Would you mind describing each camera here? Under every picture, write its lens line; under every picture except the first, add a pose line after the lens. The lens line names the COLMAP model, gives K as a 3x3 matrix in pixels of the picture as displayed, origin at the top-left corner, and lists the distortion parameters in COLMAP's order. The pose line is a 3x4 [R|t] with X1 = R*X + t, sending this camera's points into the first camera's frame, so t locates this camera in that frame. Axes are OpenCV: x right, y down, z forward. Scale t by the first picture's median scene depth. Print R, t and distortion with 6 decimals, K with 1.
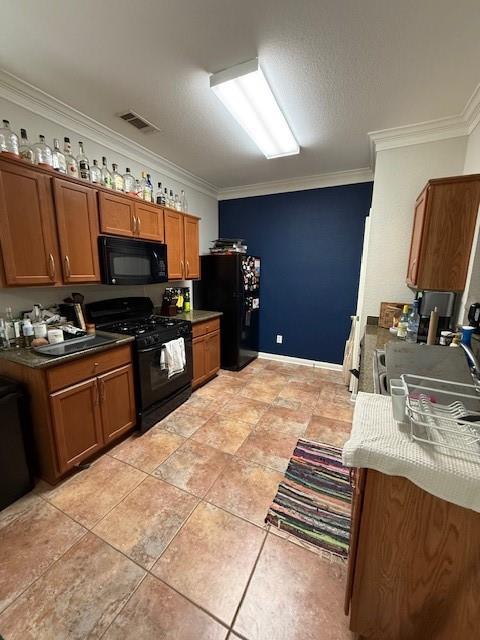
lens RADIAL K [[257.9, 0, 241.2], [0, 257.9, 319.3], [0, 0, 1]] dist [0.006792, -0.000301]
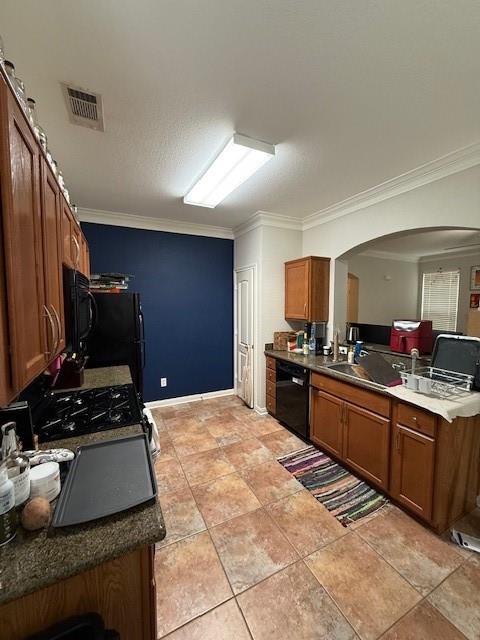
lens RADIAL K [[257.9, 0, 241.2], [0, 257.9, 319.3], [0, 0, 1]] dist [0.006792, -0.000301]
pose [[0.604811, -0.065047, 0.793708, -0.688784], [0.151034, 0.987939, -0.034124, -0.123035], [-0.781915, 0.140515, 0.607341, 0.328304]]
